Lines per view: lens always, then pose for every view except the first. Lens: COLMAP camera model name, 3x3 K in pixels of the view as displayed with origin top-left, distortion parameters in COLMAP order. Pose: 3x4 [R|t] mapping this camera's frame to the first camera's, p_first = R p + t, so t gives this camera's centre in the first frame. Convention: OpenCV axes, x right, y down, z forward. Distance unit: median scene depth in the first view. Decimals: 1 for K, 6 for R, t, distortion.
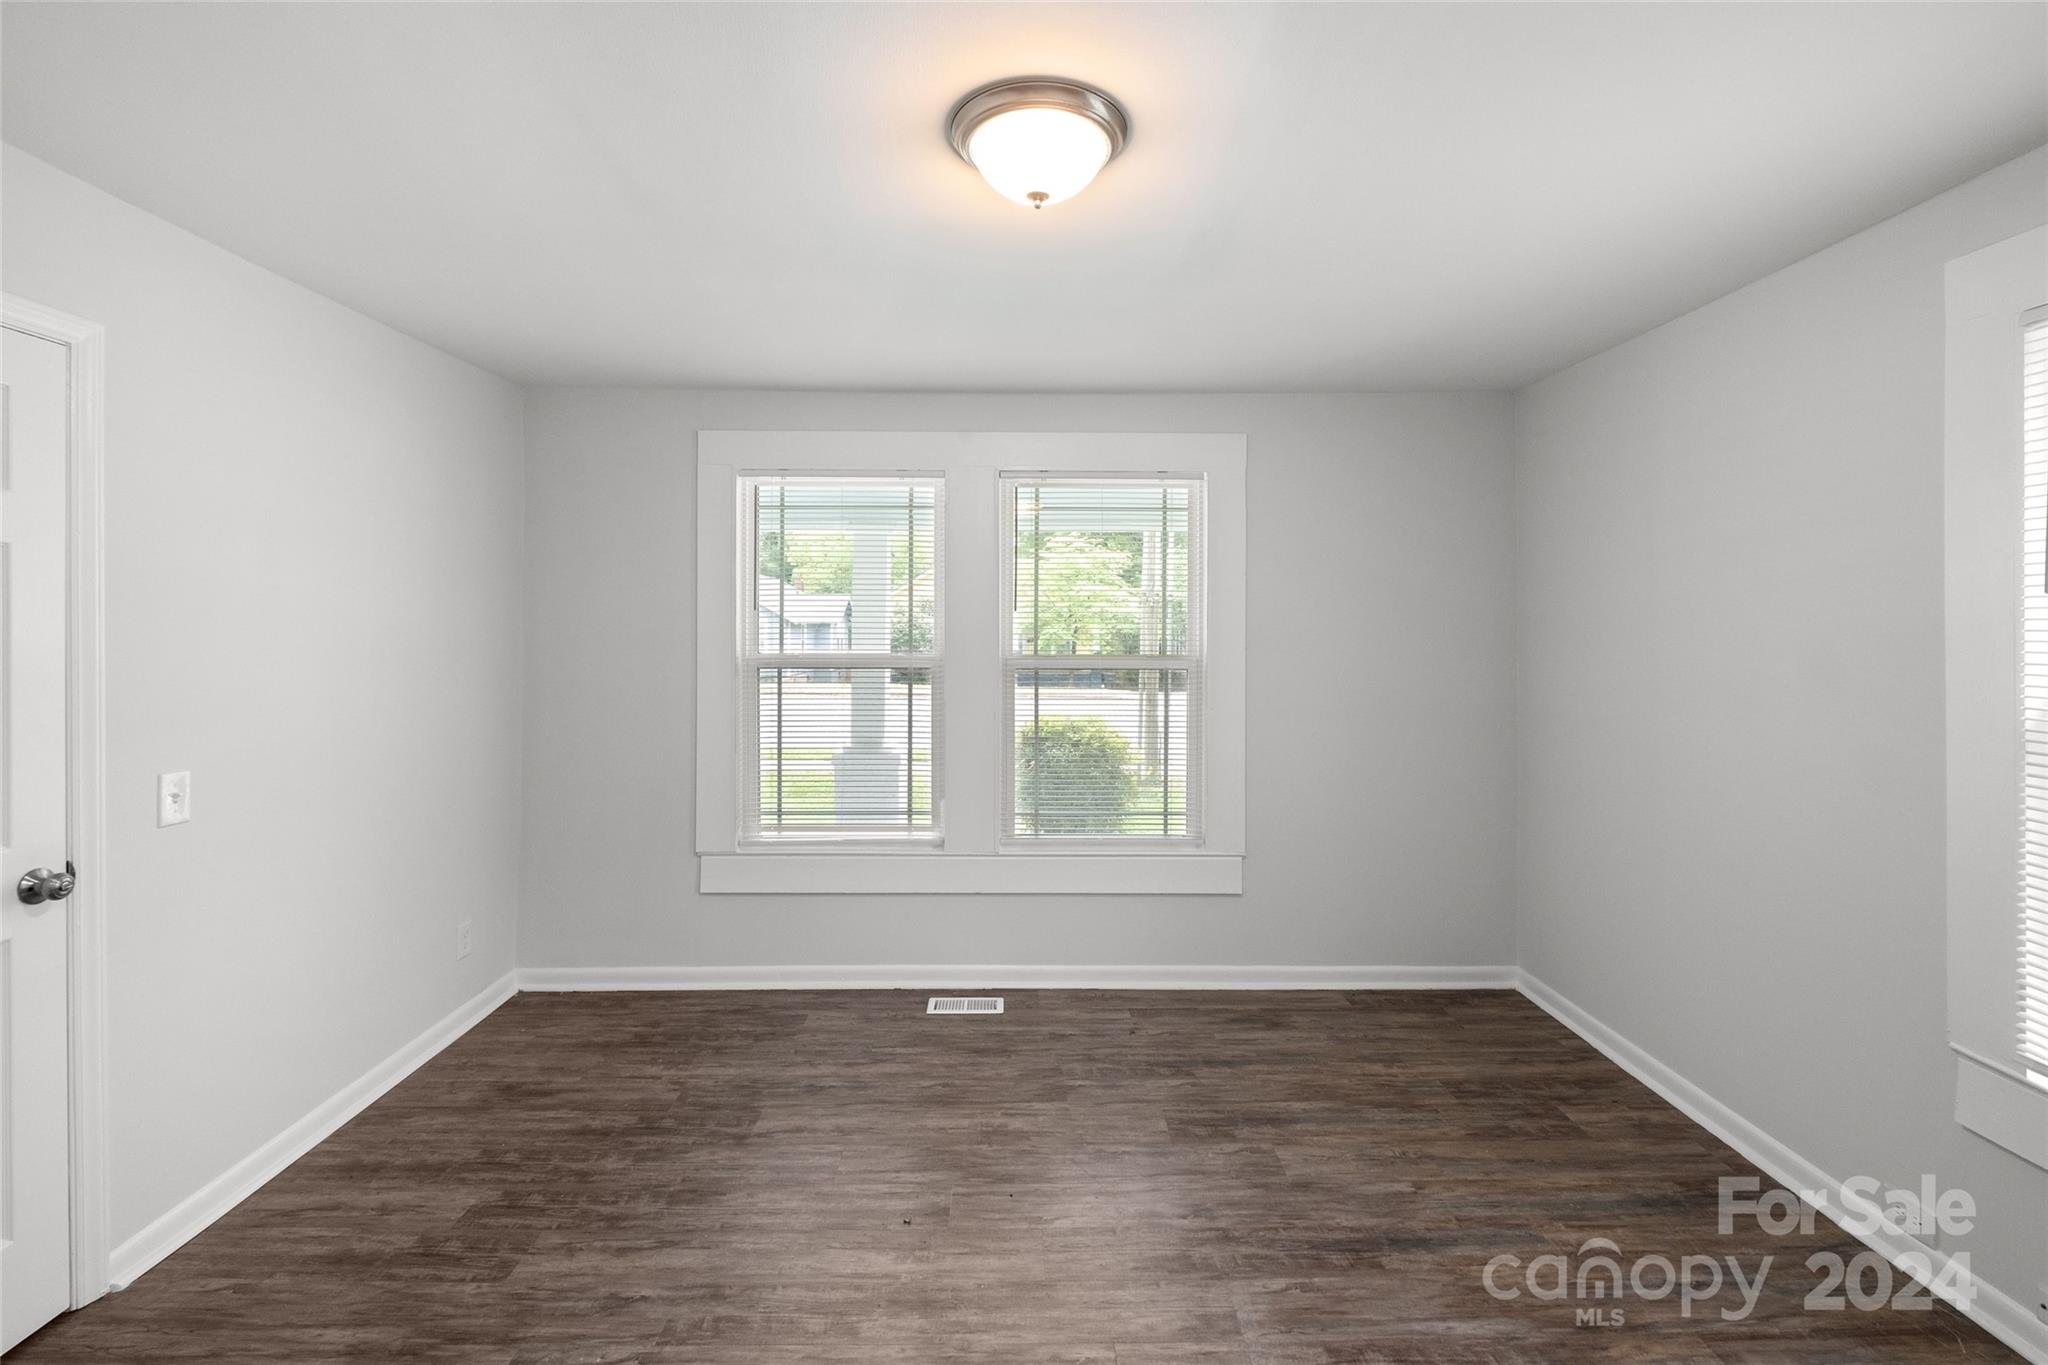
lens RADIAL K [[887.5, 0, 1008.1], [0, 887.5, 637.9], [0, 0, 1]] dist [0.002260, -0.000771]
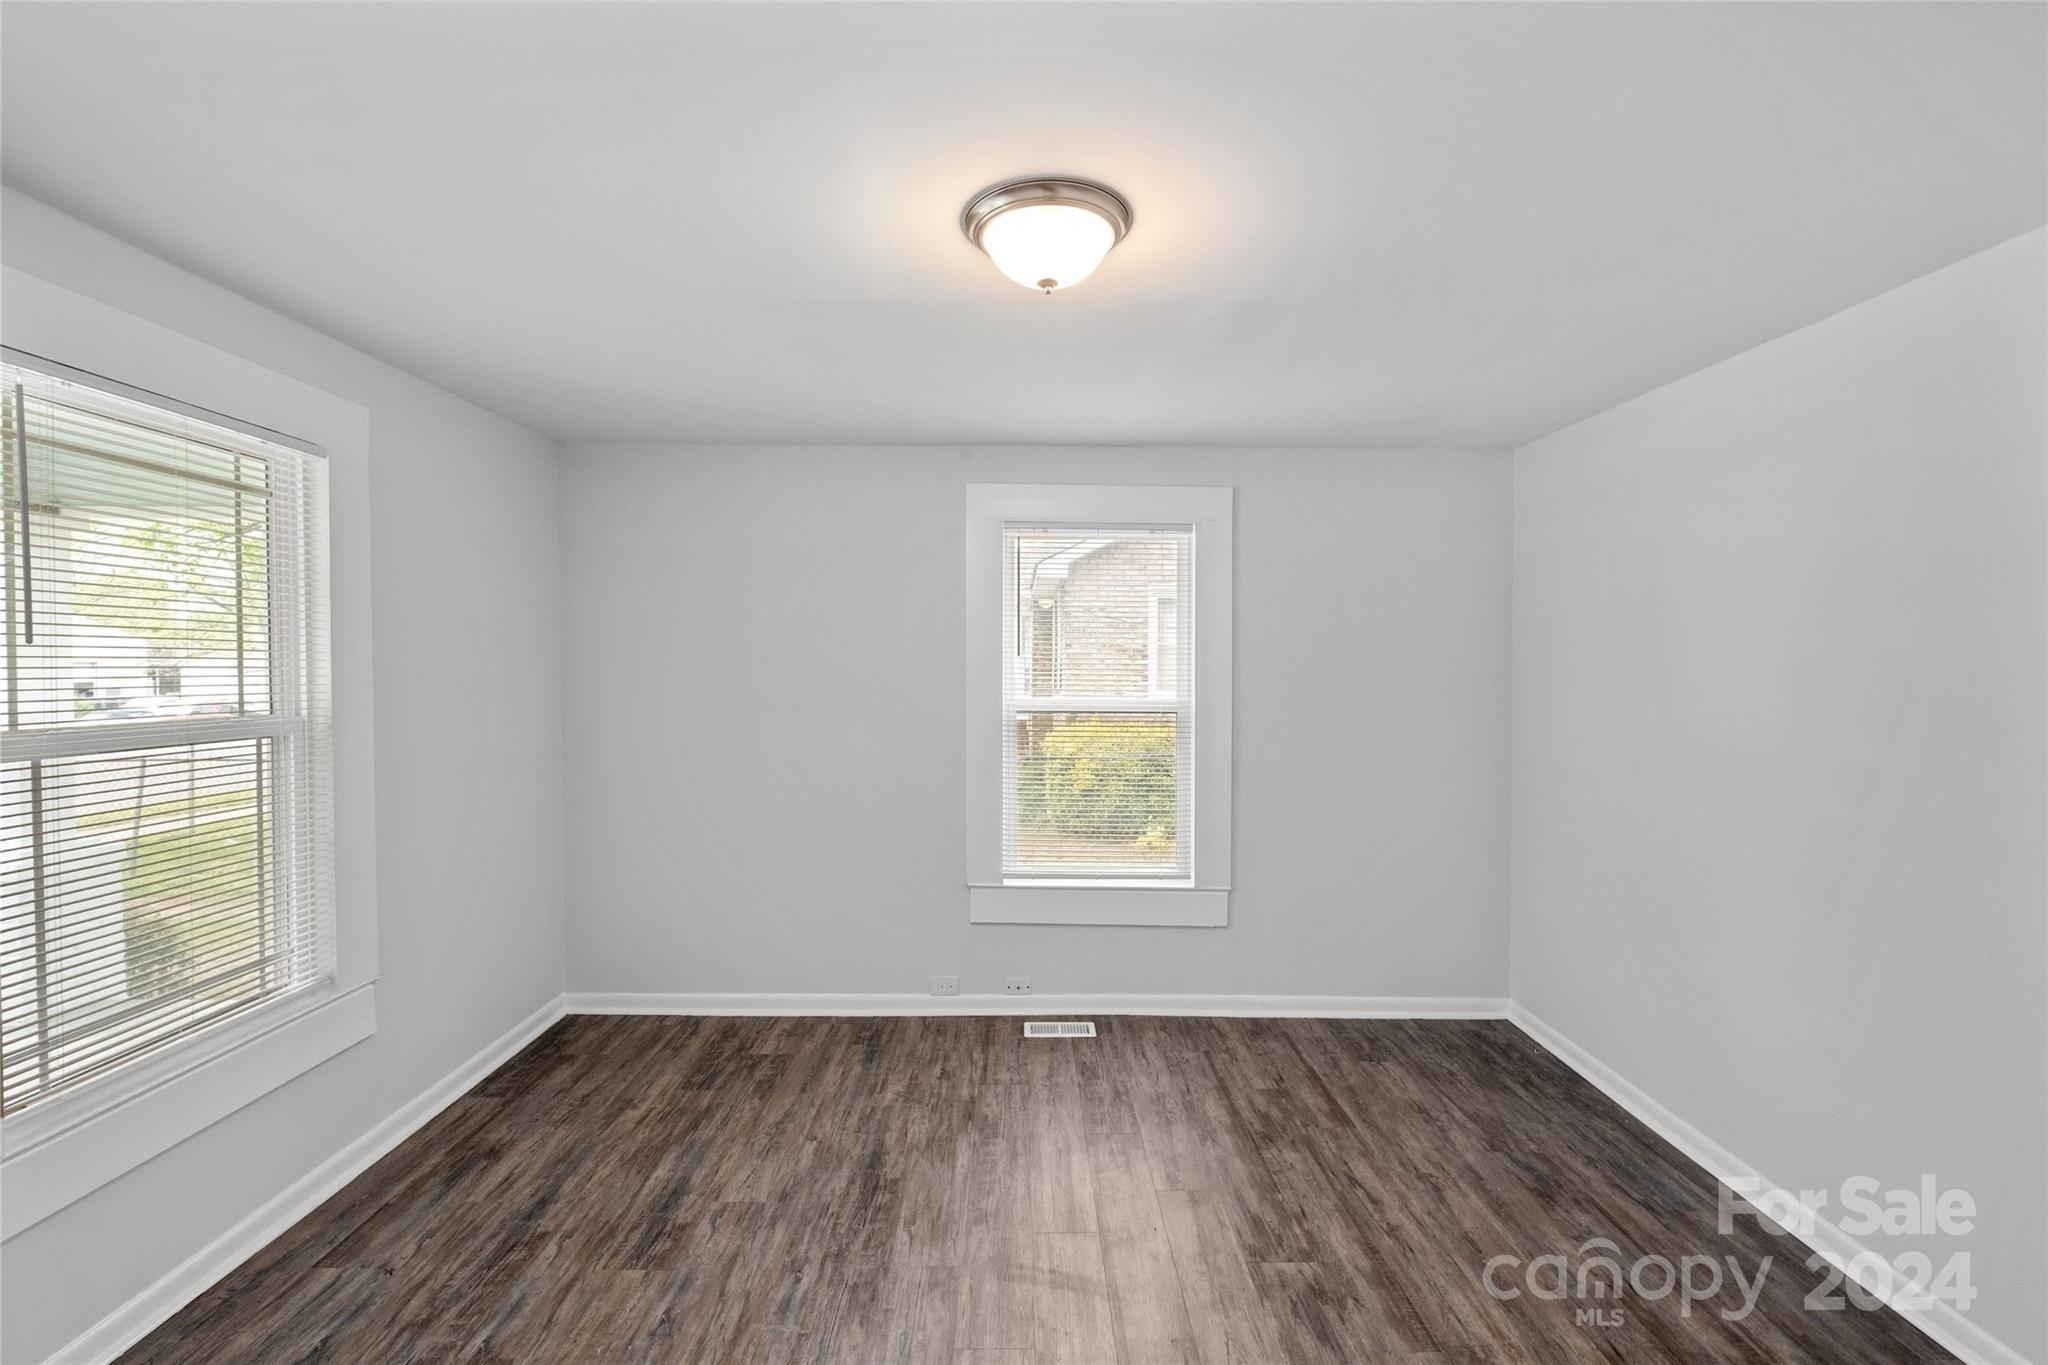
lens RADIAL K [[887.5, 0, 1018.9], [0, 887.5, 676.8], [0, 0, 1]] dist [0.002260, -0.000771]
pose [[0.003941, -0.009132, 0.999951, -0.621835], [0.005404, 0.999944, 0.009111, -0.012524], [-0.999978, 0.005368, 0.003990, 0.609125]]
